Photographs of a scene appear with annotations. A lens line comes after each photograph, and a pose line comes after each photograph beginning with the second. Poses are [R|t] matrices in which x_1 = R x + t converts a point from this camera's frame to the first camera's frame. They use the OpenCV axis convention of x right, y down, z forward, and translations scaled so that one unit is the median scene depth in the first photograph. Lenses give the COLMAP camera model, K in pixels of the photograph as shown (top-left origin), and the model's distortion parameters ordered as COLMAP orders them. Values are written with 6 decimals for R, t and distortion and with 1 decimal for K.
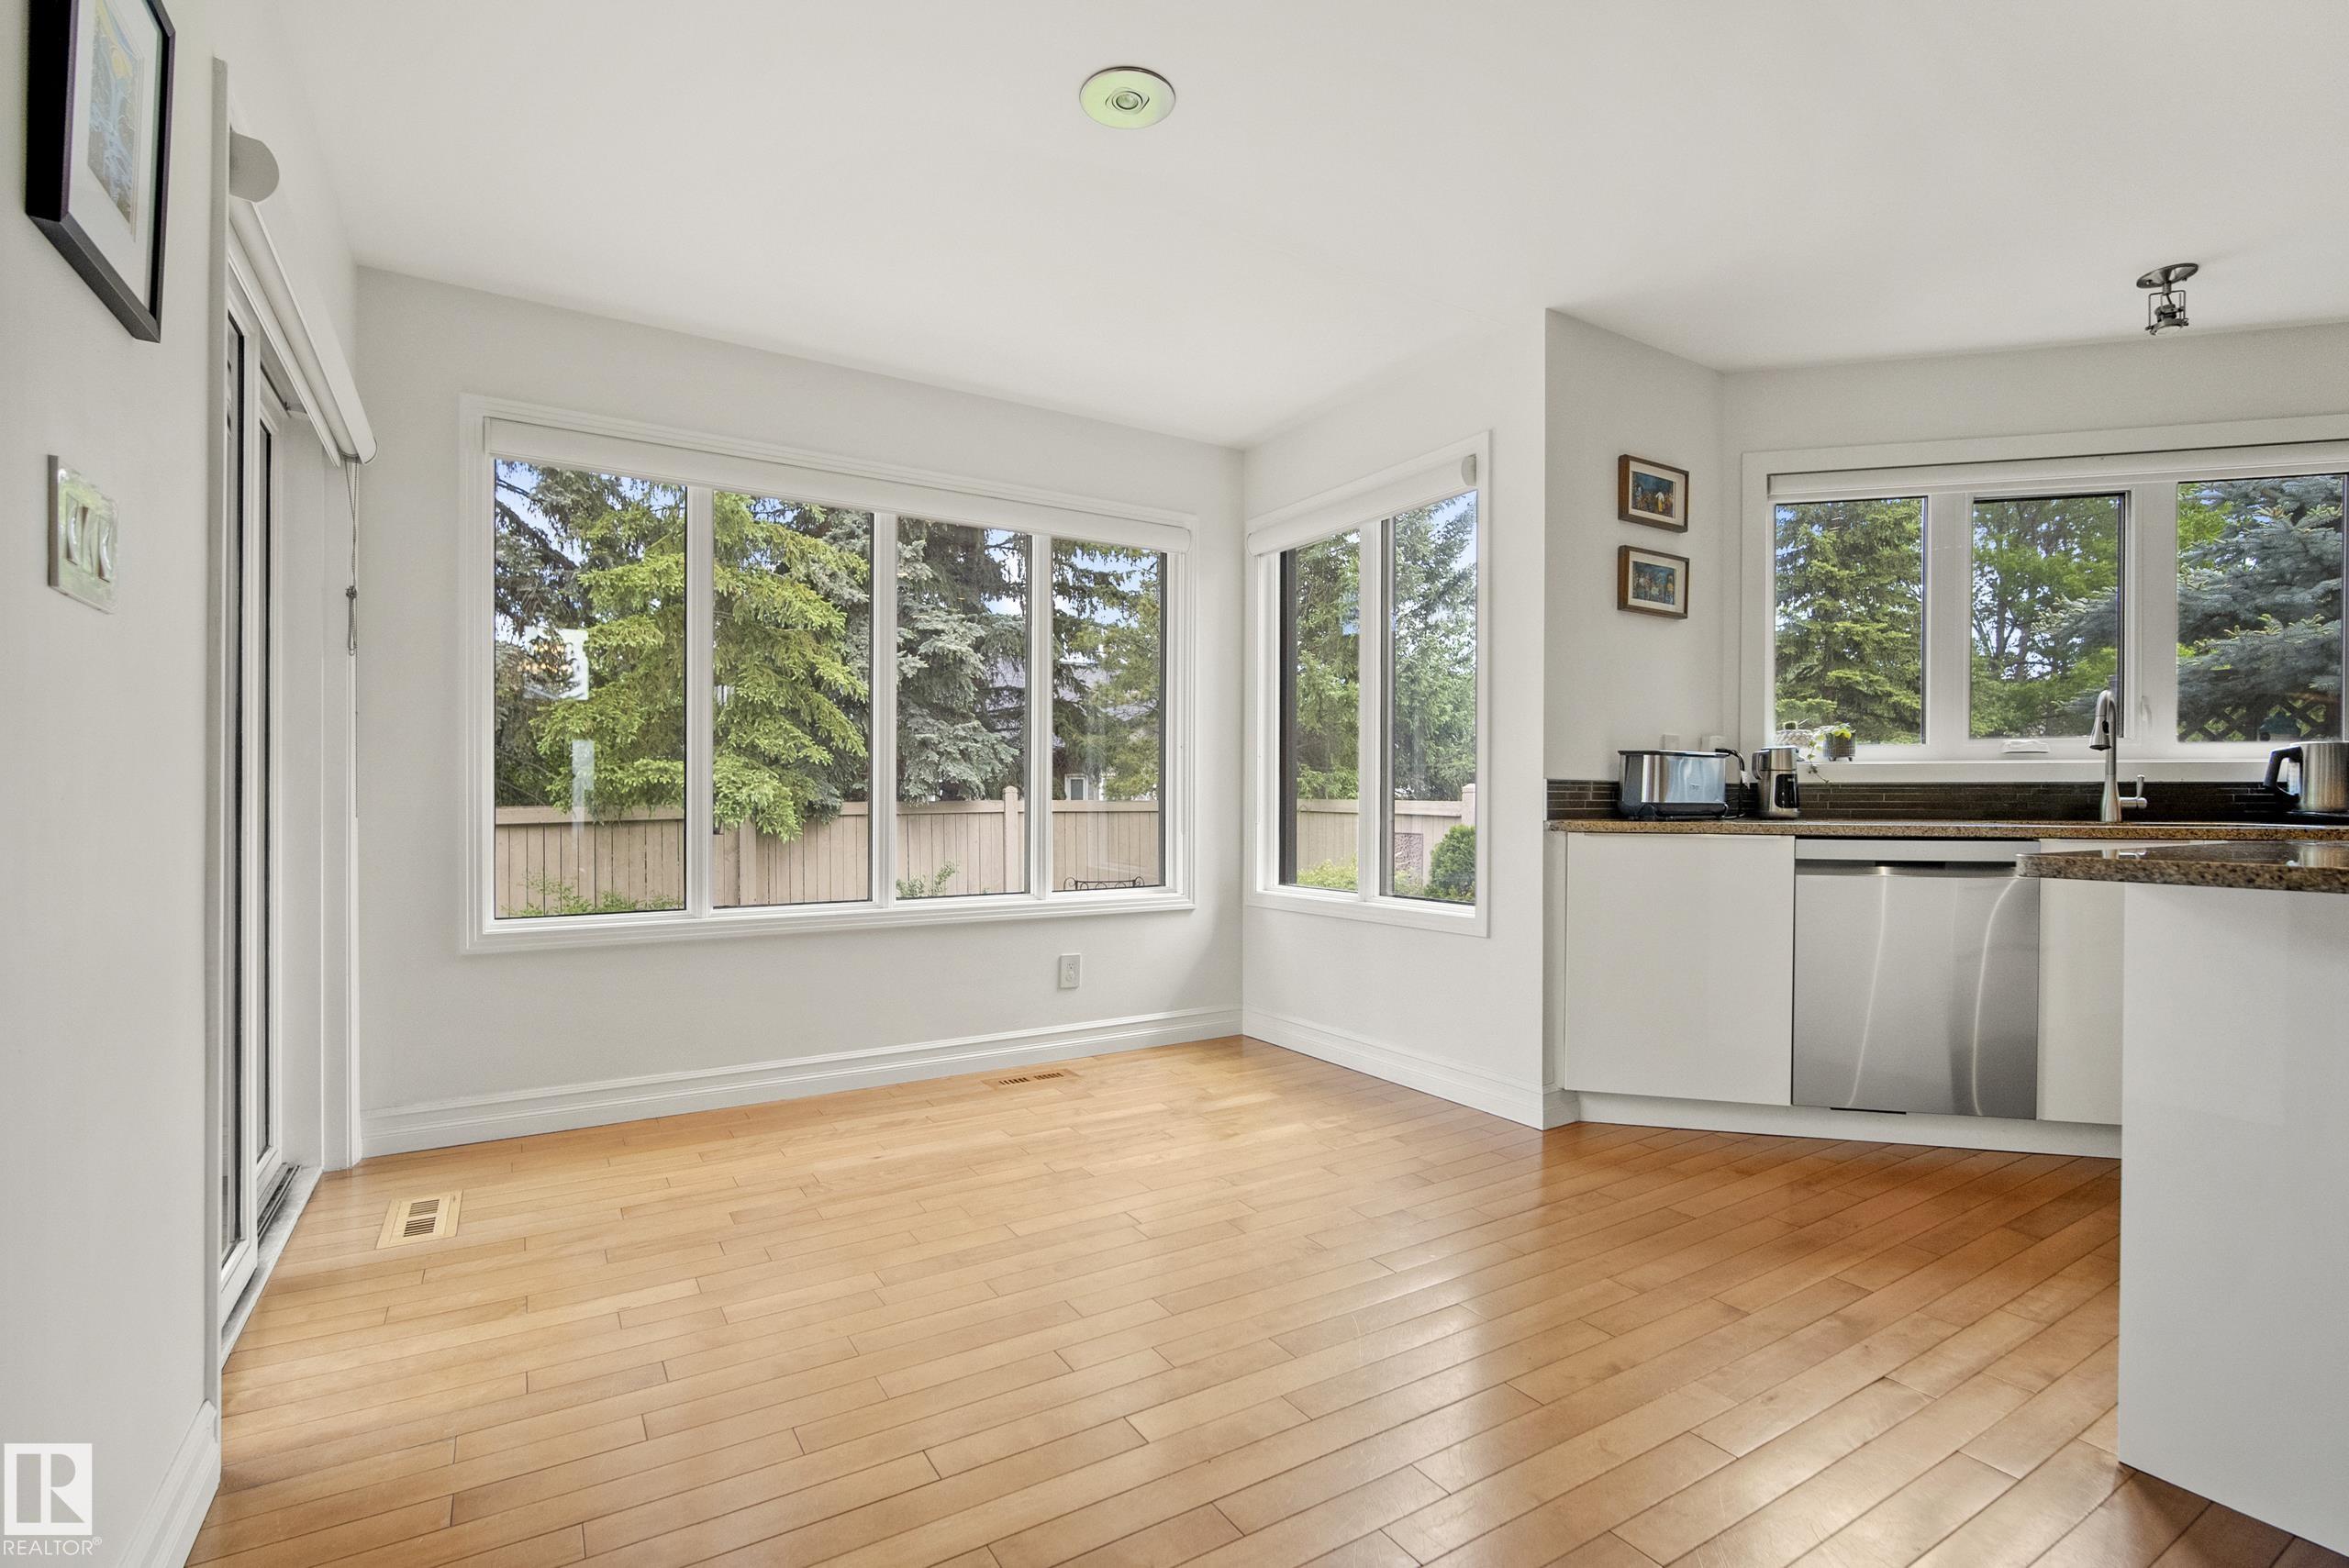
lens RADIAL K [[1066.5, 0, 1176.4], [0, 1066.5, 806.5], [0, 0, 1]] dist [-0.004603, 0.000071]
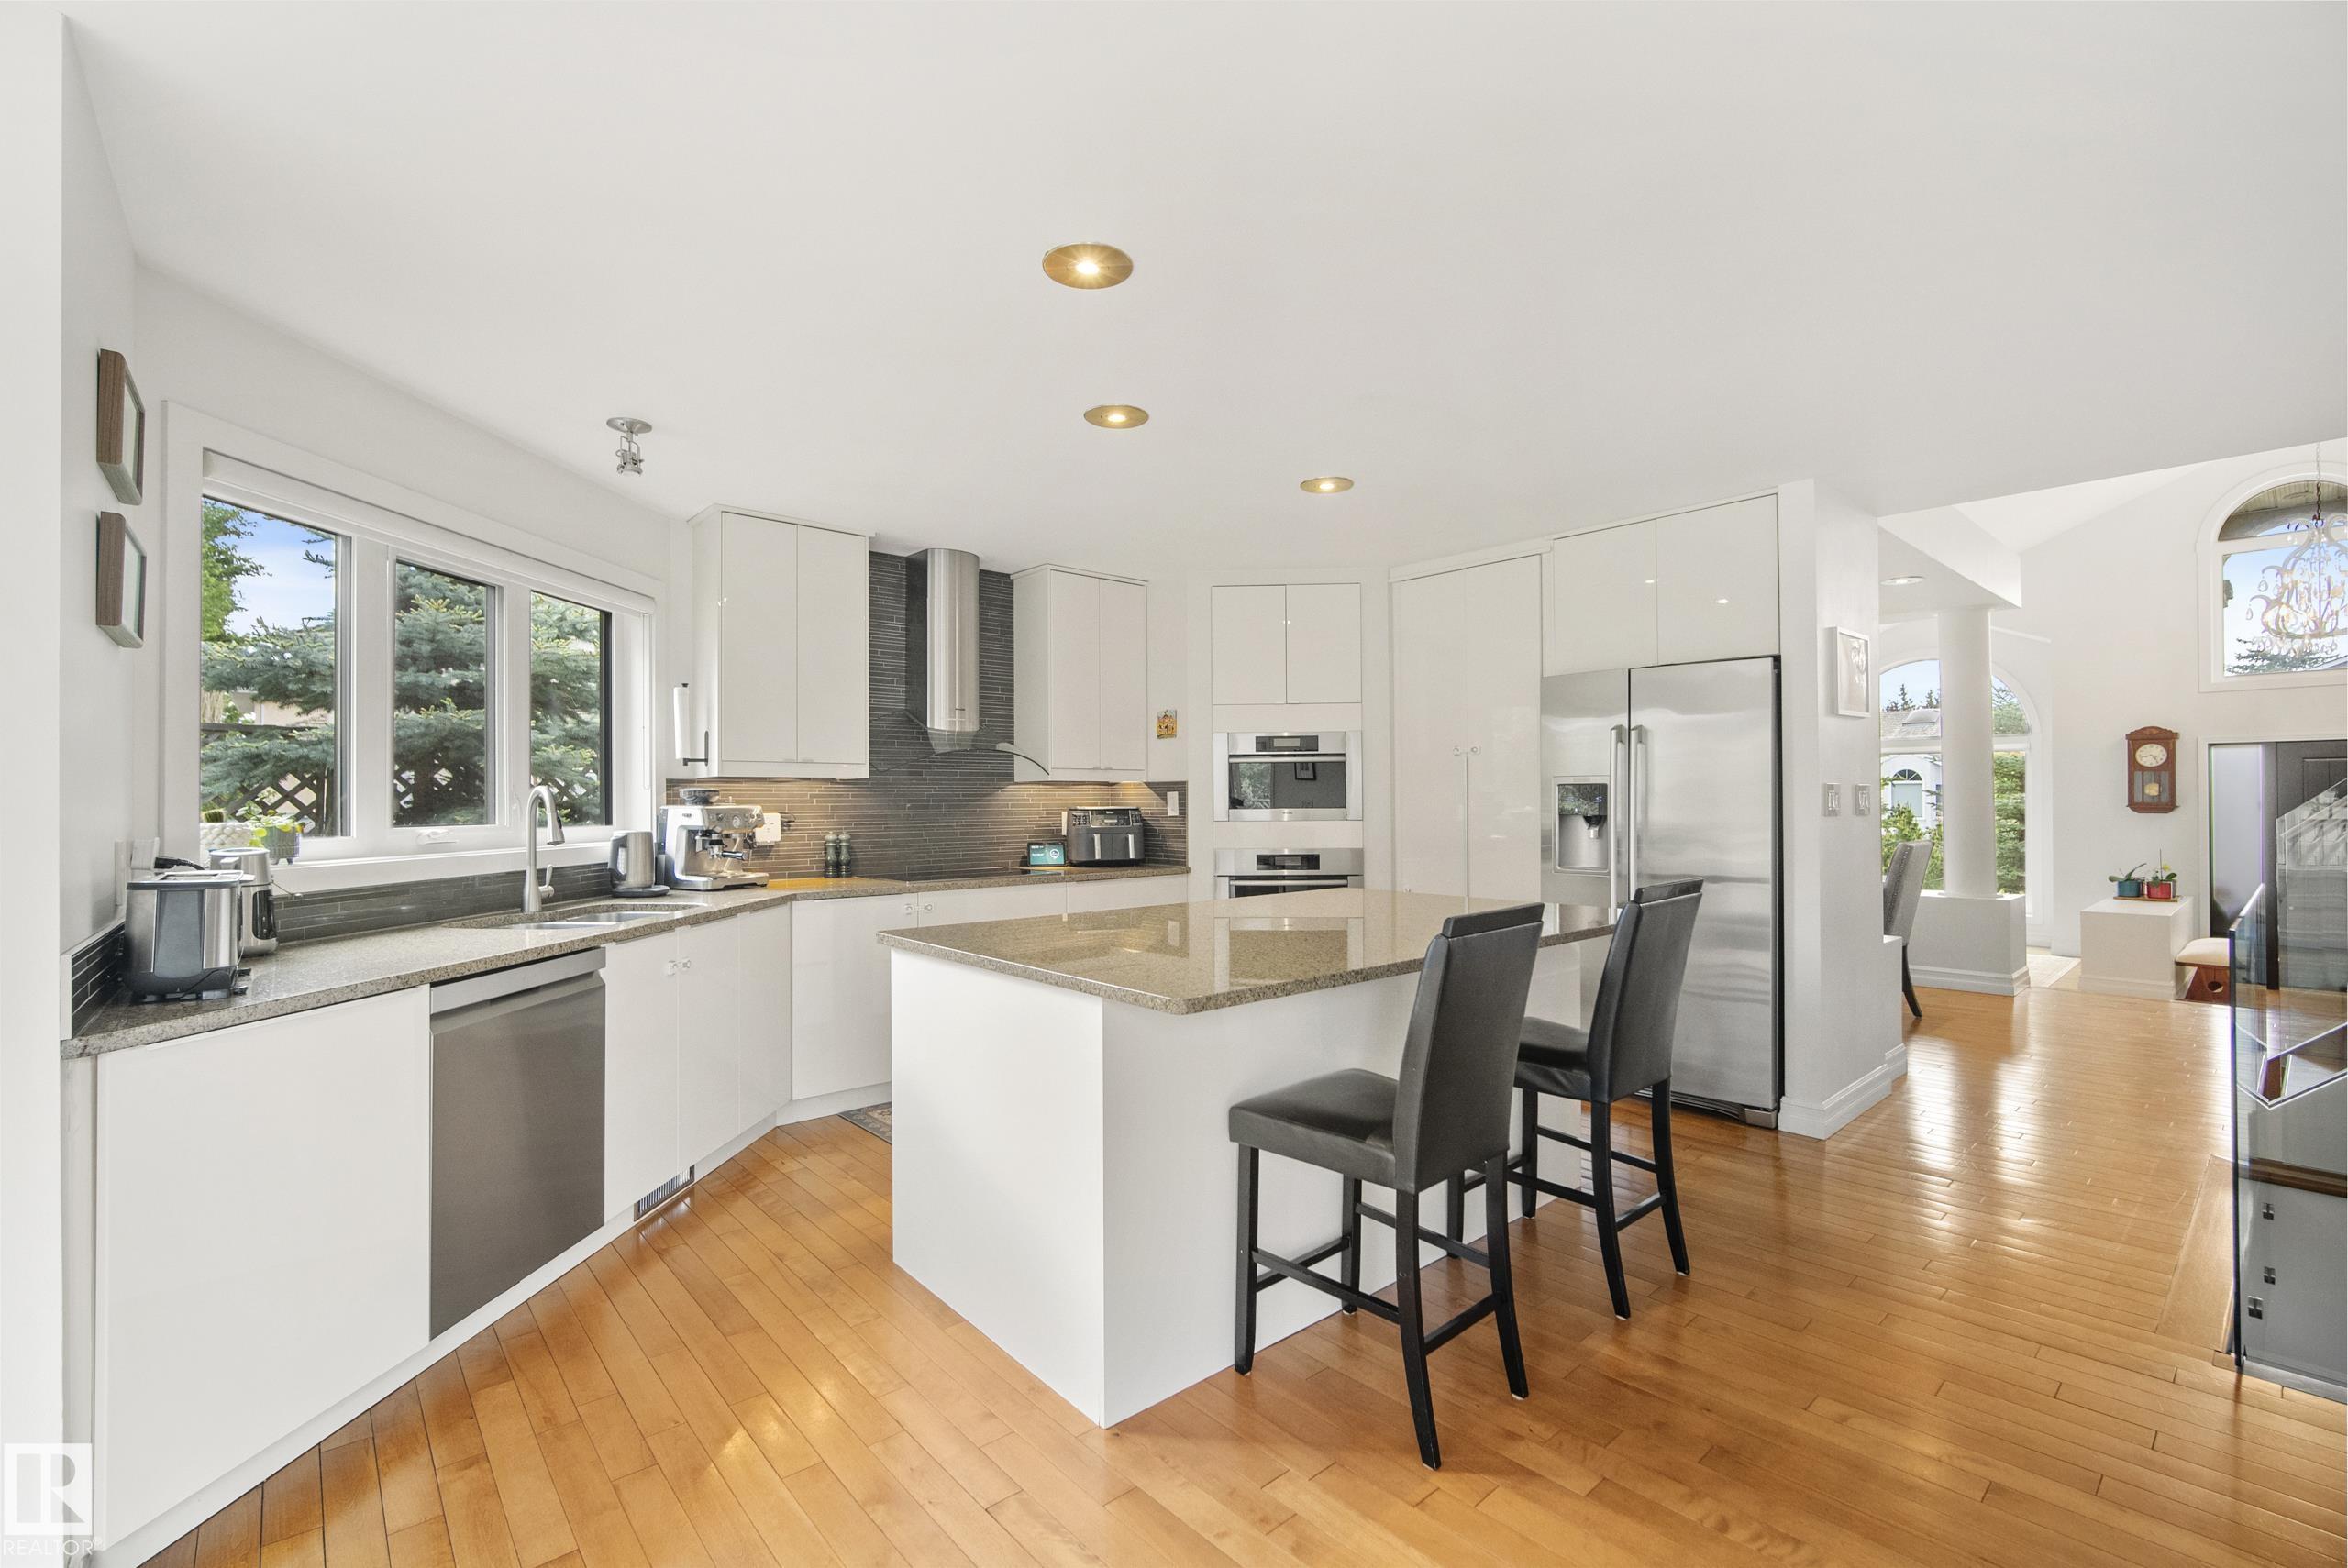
lens RADIAL K [[1021.9, 0, 1169.1], [0, 1021.9, 787.5], [0, 0, 1]] dist [-0.002593, 0.000039]
pose [[-0.159609, 0.010776, 0.987122, -0.197444], [0.012626, 0.999881, -0.008874, -0.087540], [-0.987100, 0.011047, -0.159726, 0.536441]]
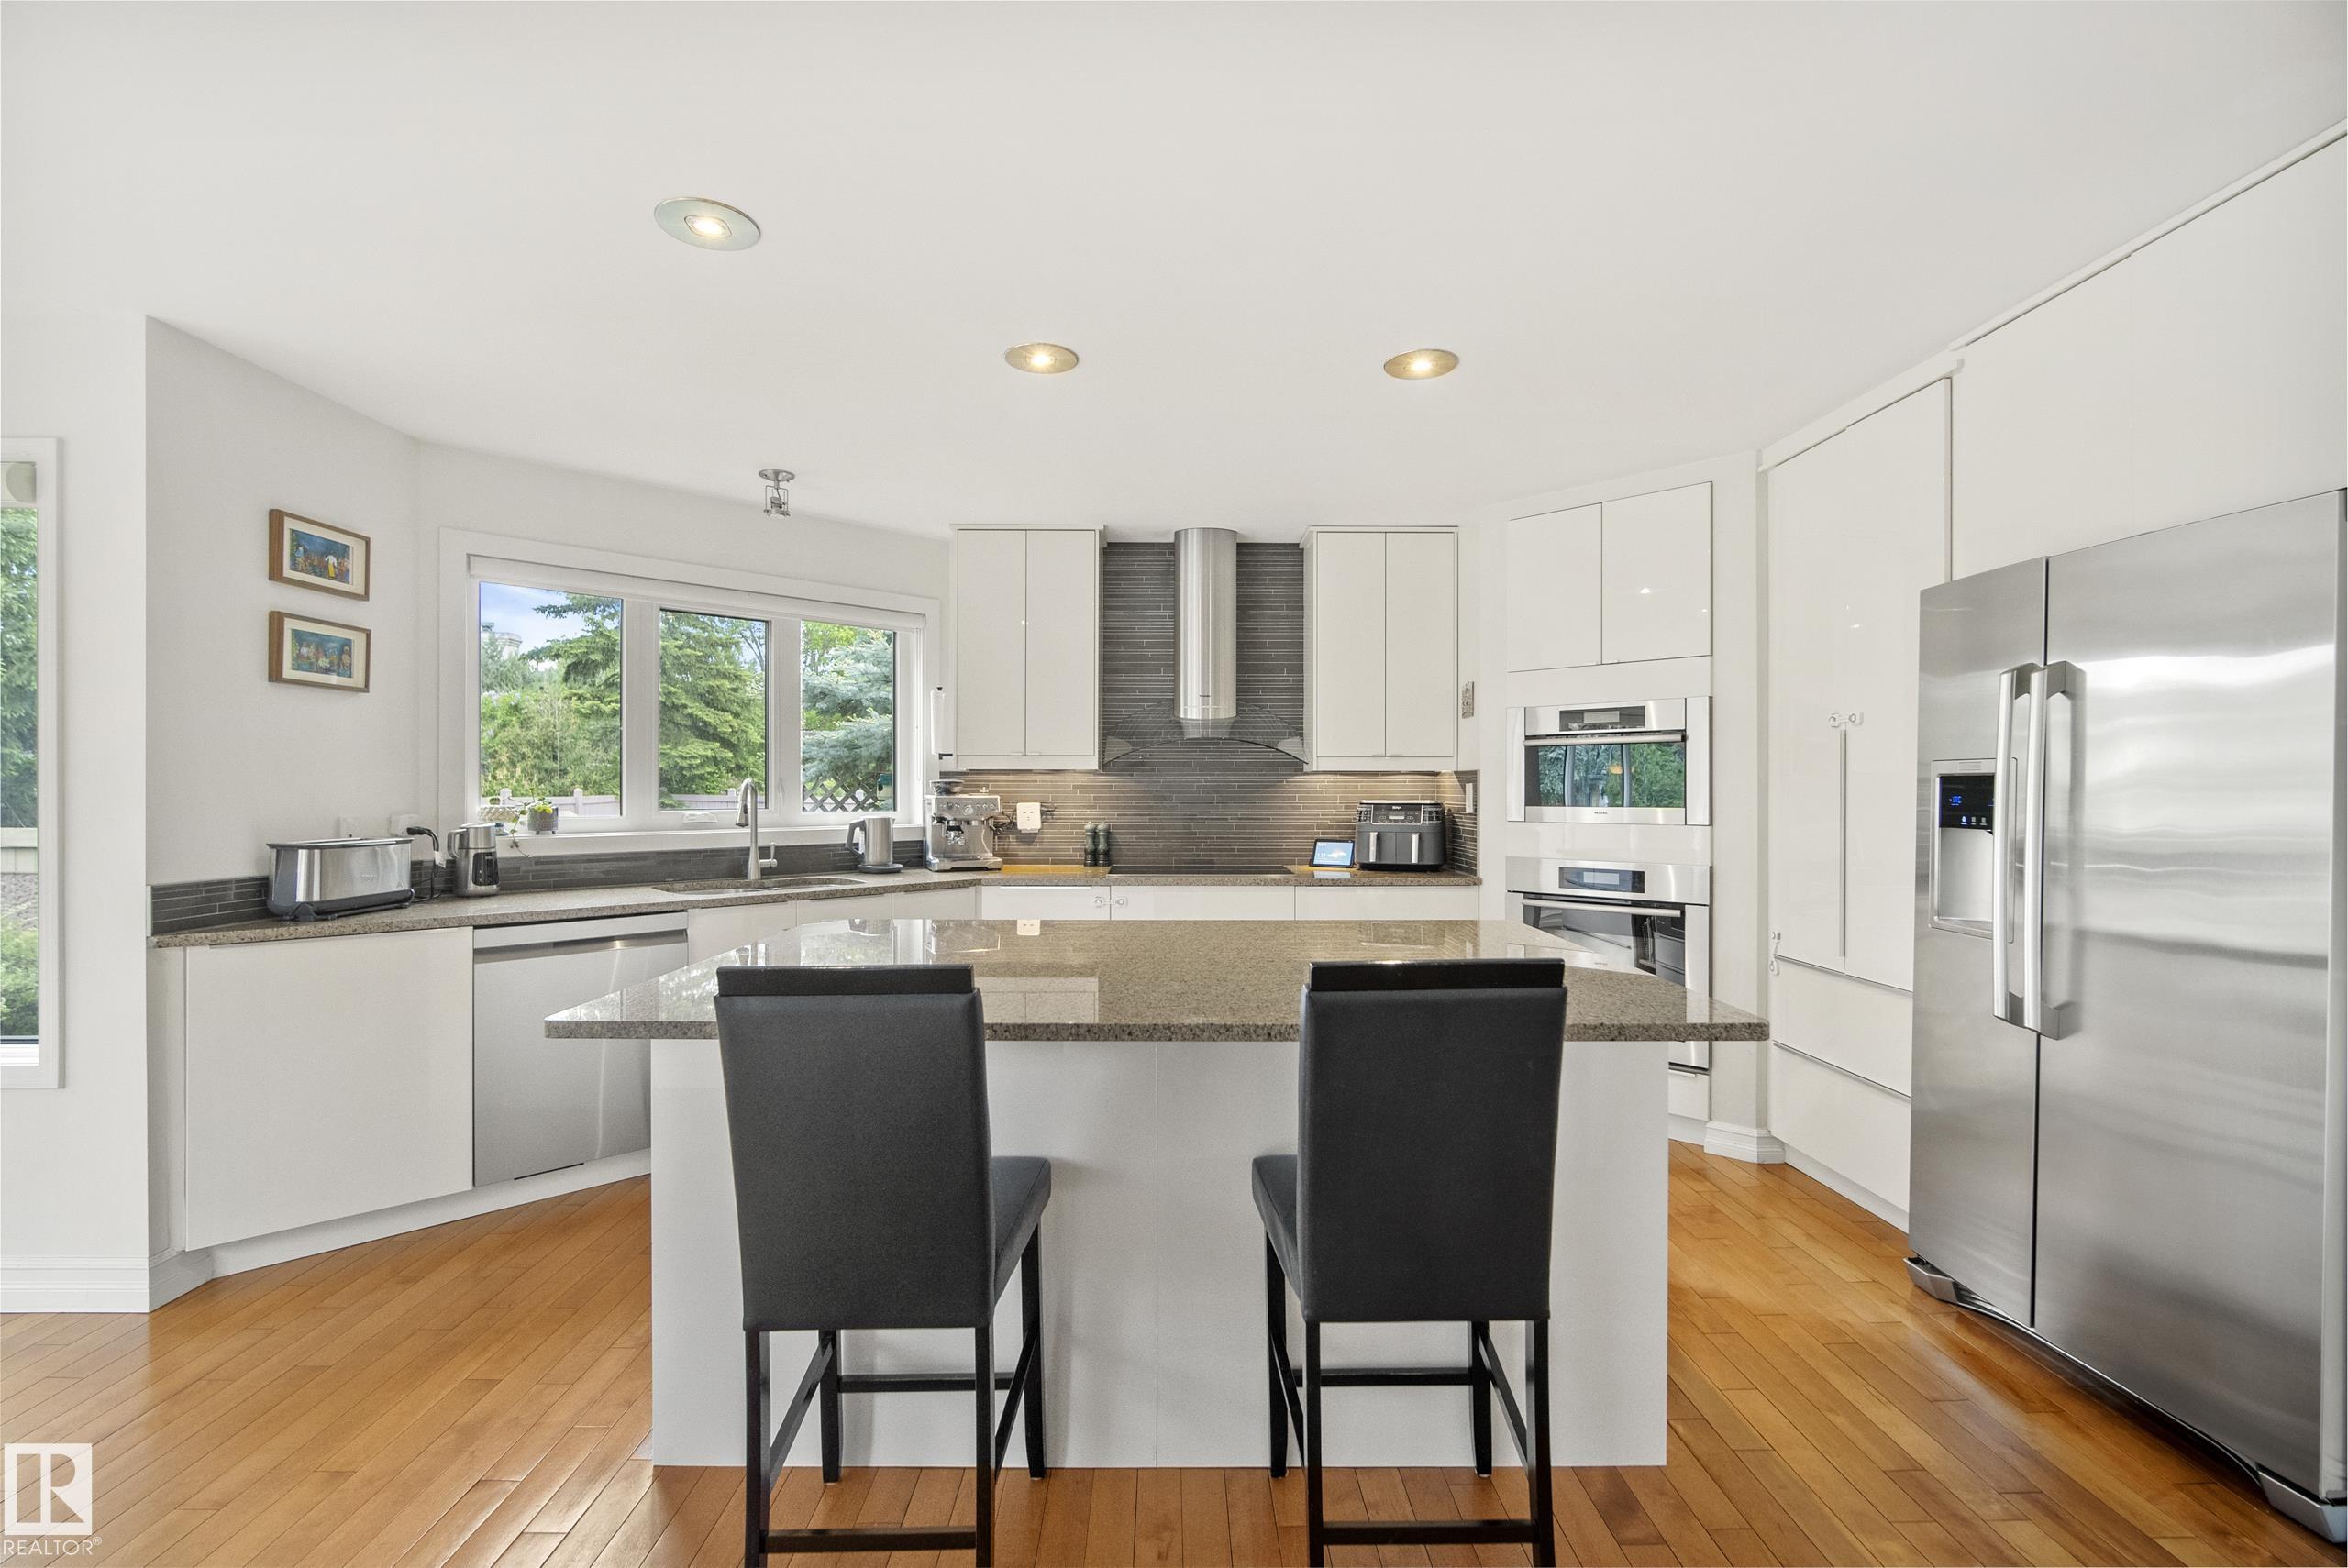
lens RADIAL K [[1021.9, 0, 1169.1], [0, 1021.9, 787.5], [0, 0, 1]] dist [-0.002593, 0.000039]
pose [[0.524558, -0.002462, 0.851371, 0.084585], [0.007034, 0.999974, -0.001442, -0.090163], [-0.851345, 0.006745, 0.524562, -0.081327]]
